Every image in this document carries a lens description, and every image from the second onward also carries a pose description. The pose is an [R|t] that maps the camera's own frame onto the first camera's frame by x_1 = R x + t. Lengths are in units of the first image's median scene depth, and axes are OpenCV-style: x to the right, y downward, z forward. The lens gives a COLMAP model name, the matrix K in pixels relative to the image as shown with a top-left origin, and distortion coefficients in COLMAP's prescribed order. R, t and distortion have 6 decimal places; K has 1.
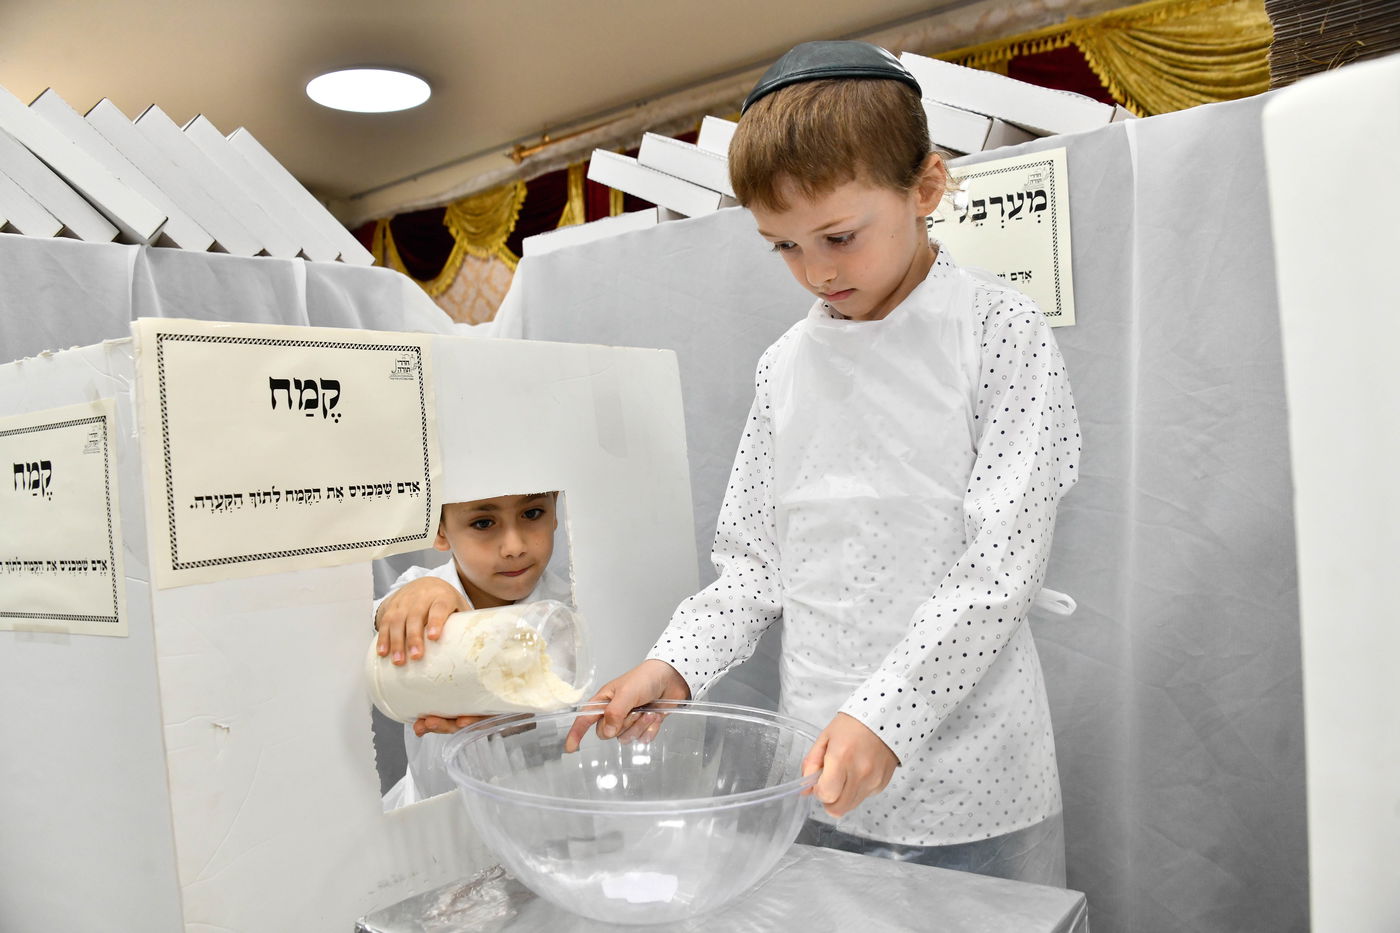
lens RADIAL K [[1103.7, 0, 700.0], [0, 1103.7, 466.5], [0, 0, 1]] dist [-0.147711, 0.070120]
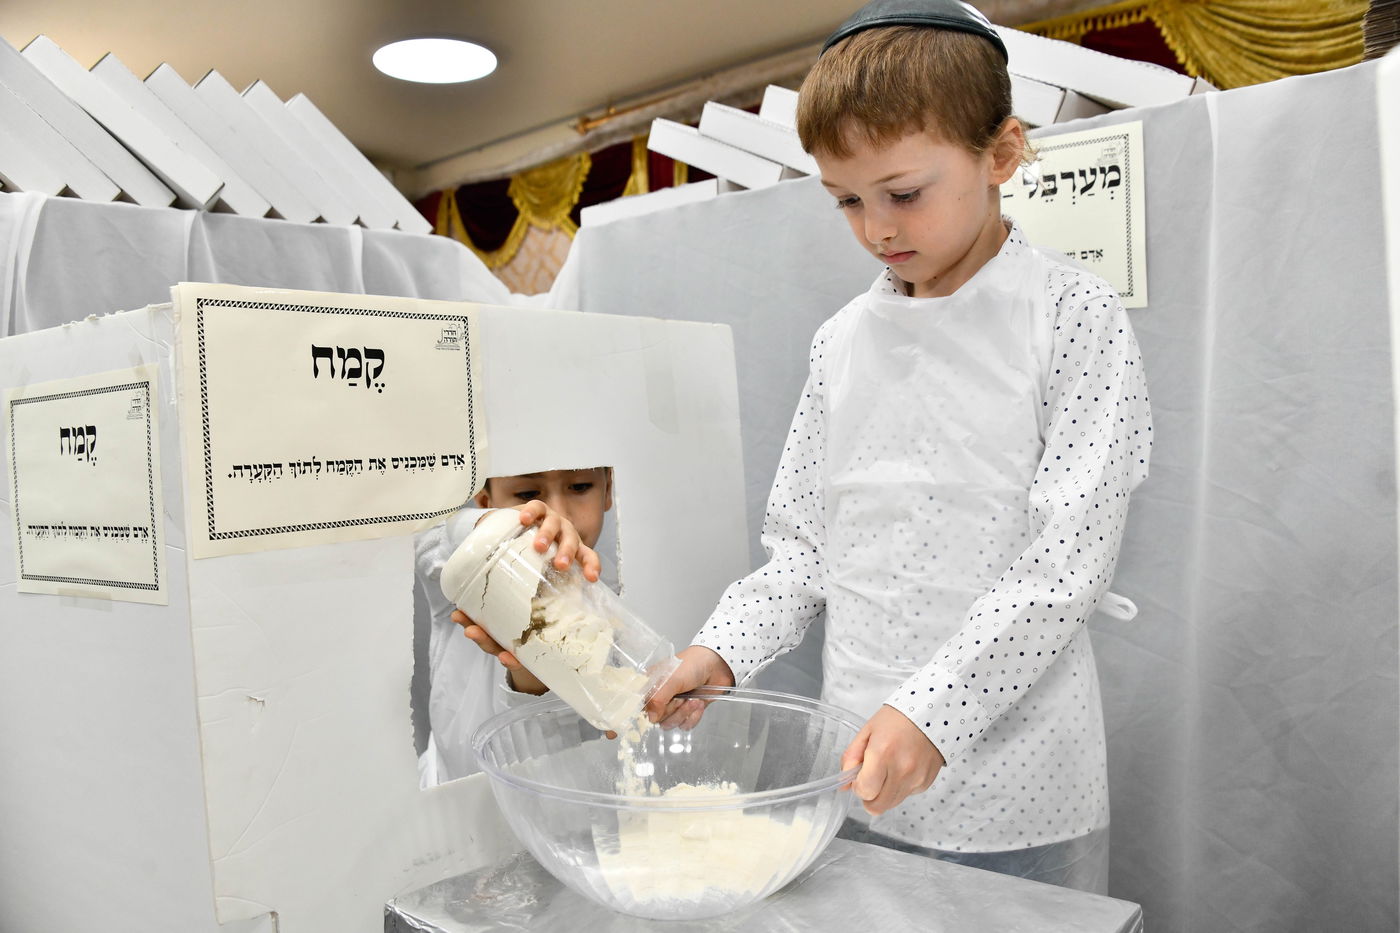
lens RADIAL K [[1099.4, 0, 700.0], [0, 1099.4, 466.5], [0, 0, 1]] dist [-0.149082, 0.066950]
pose [[0.998241, 0.024010, -0.054199, 0.005405], [-0.022762, 0.999464, 0.023536, -0.002429], [0.054735, -0.022261, 0.998253, 0.026947]]
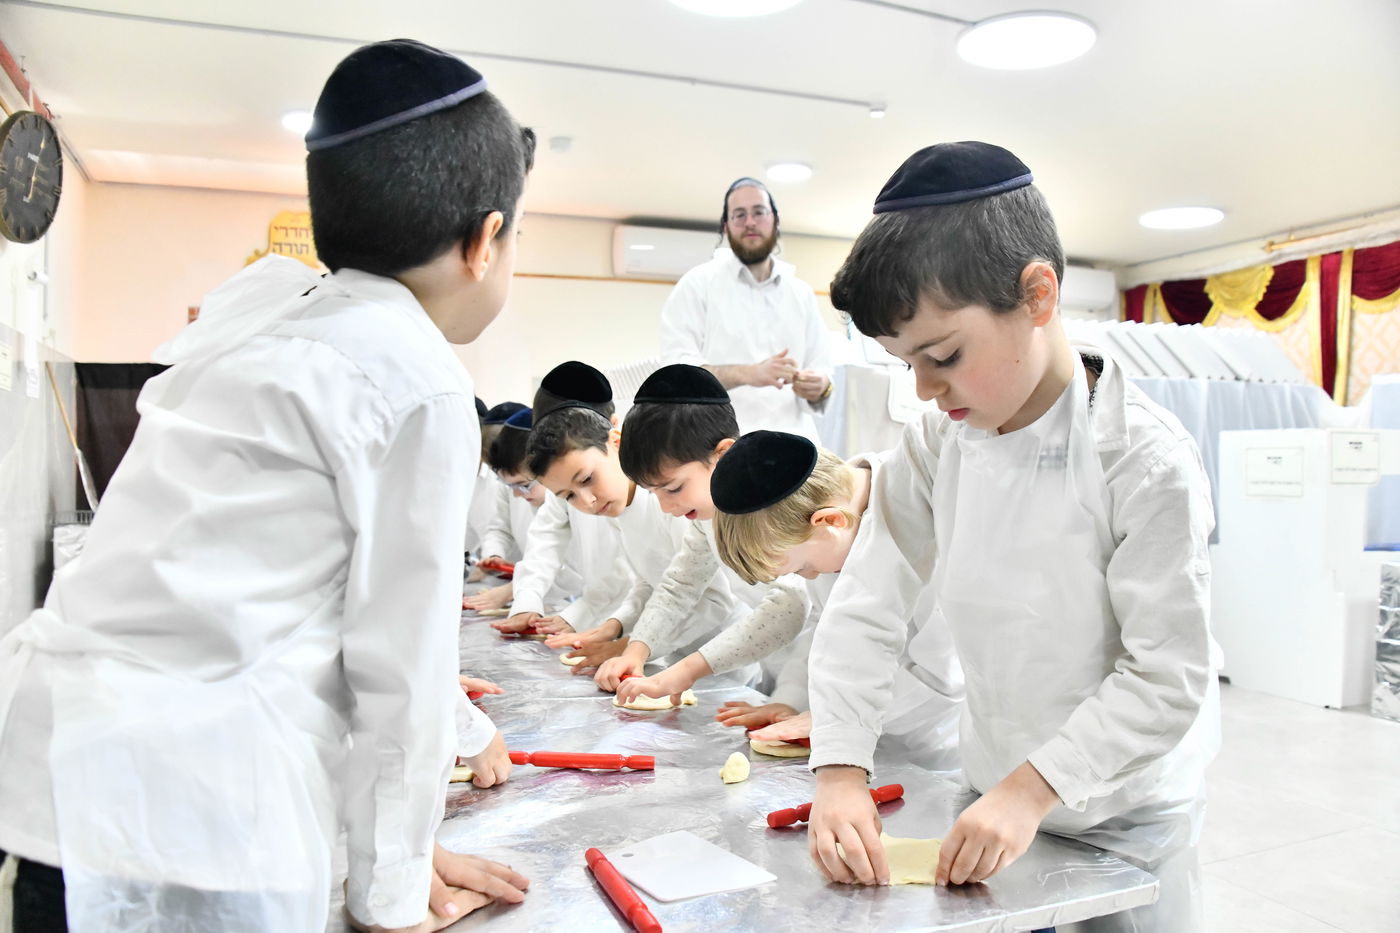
lens RADIAL K [[1103.7, 0, 700.0], [0, 1103.7, 466.5], [0, 0, 1]] dist [-0.147711, 0.070120]
pose [[0.853570, 0.069885, -0.516270, -0.288032], [-0.064893, 0.997507, 0.027738, 0.043391], [0.516921, 0.009826, 0.855977, -2.445426]]
